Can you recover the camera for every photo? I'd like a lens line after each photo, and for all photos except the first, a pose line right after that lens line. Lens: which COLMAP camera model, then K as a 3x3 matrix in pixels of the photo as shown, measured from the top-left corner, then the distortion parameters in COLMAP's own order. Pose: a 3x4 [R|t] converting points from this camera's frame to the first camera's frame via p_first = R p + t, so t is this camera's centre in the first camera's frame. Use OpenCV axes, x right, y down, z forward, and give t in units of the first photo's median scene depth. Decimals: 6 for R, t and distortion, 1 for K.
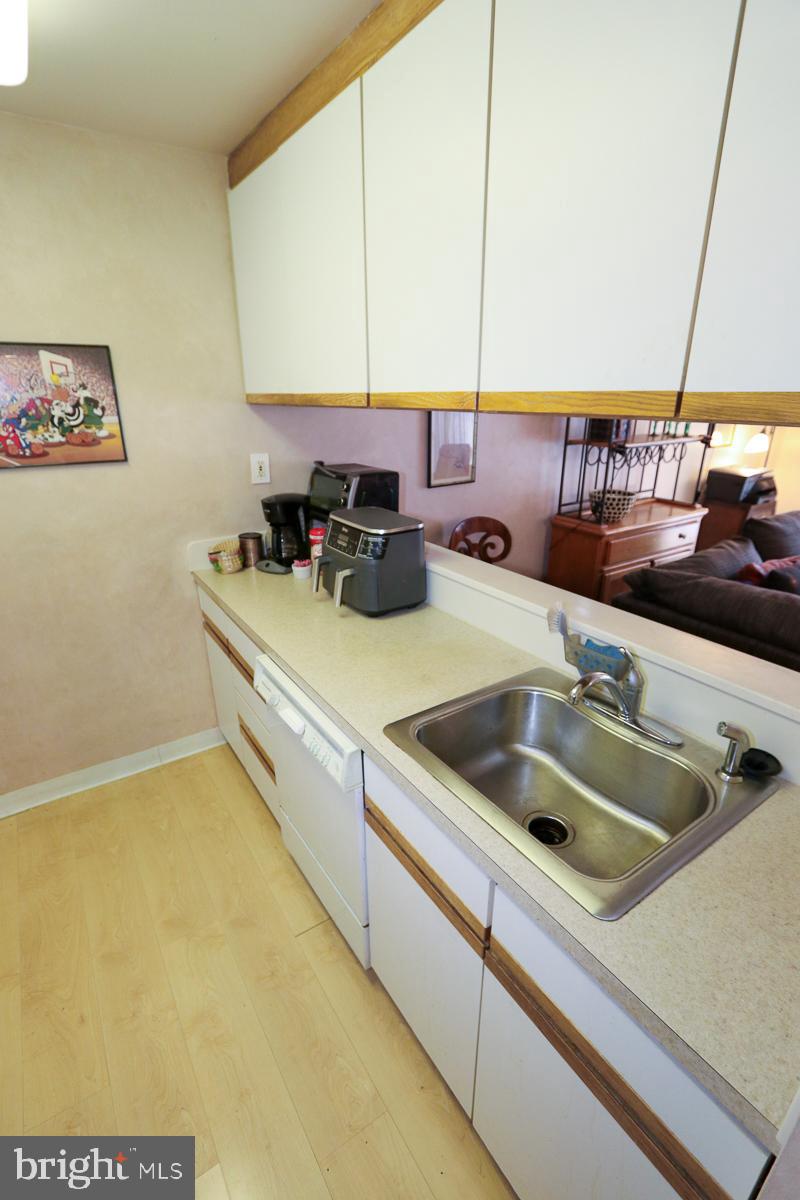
lens RADIAL K [[553.0, 0, 400.5], [0, 553.0, 615.5], [0, 0, 1]] dist [-0.017236, 0.000854]
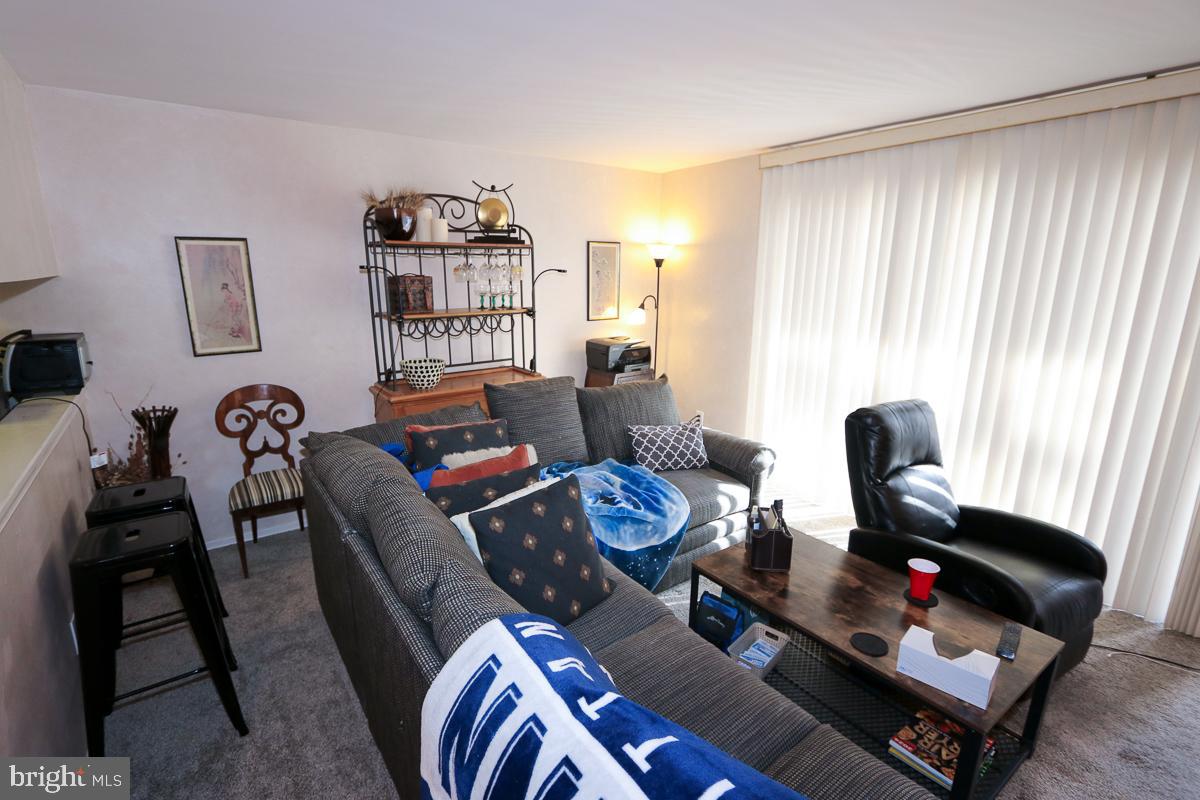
lens RADIAL K [[553.0, 0, 586.4], [0, 553.0, 402.2], [0, 0, 1]] dist [-0.017236, 0.000854]
pose [[0.998069, -0.002844, 0.062044, 0.660624], [0.012143, 0.988610, -0.150010, 0.013085], [-0.060911, 0.150474, 0.986736, -0.030006]]
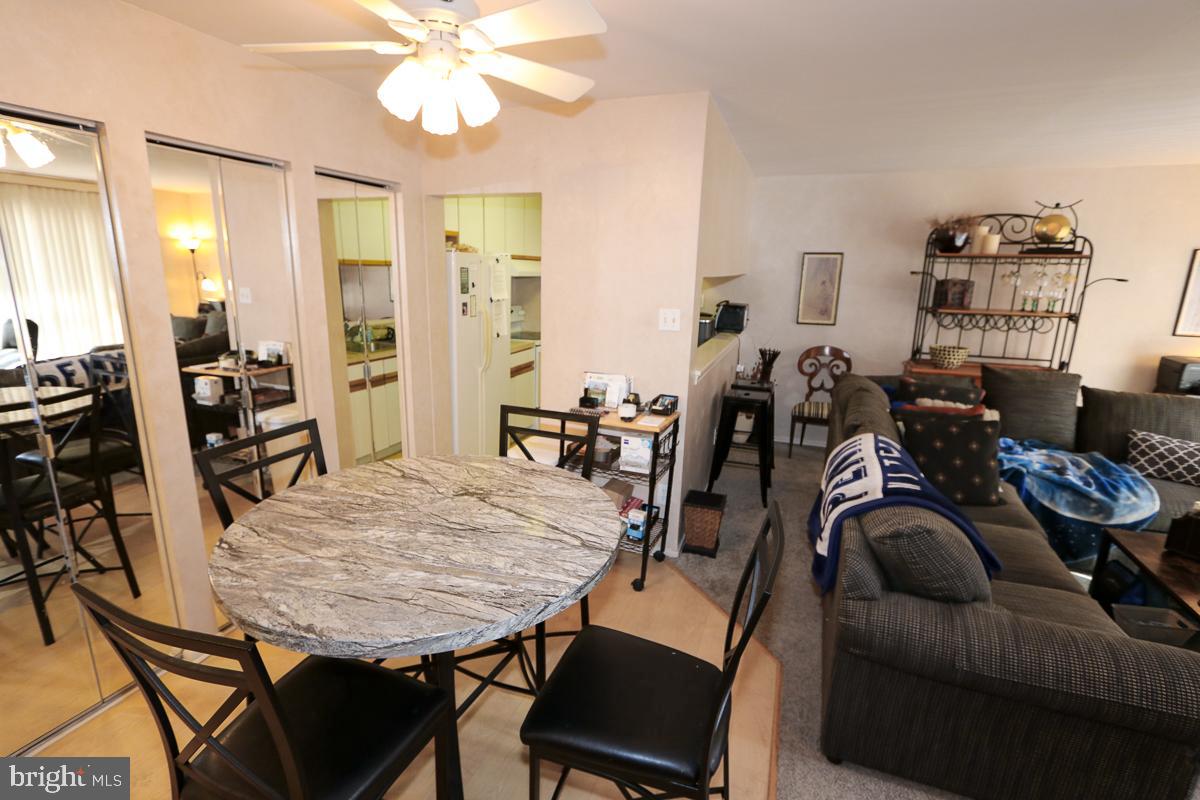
lens RADIAL K [[553.0, 0, 586.4], [0, 553.0, 402.2], [0, 0, 1]] dist [-0.017236, 0.000854]
pose [[0.577700, 0.209297, -0.788960, 0.997057], [-0.327619, 0.944749, 0.010733, 0.181095], [0.747616, 0.252277, 0.614351, -0.441947]]
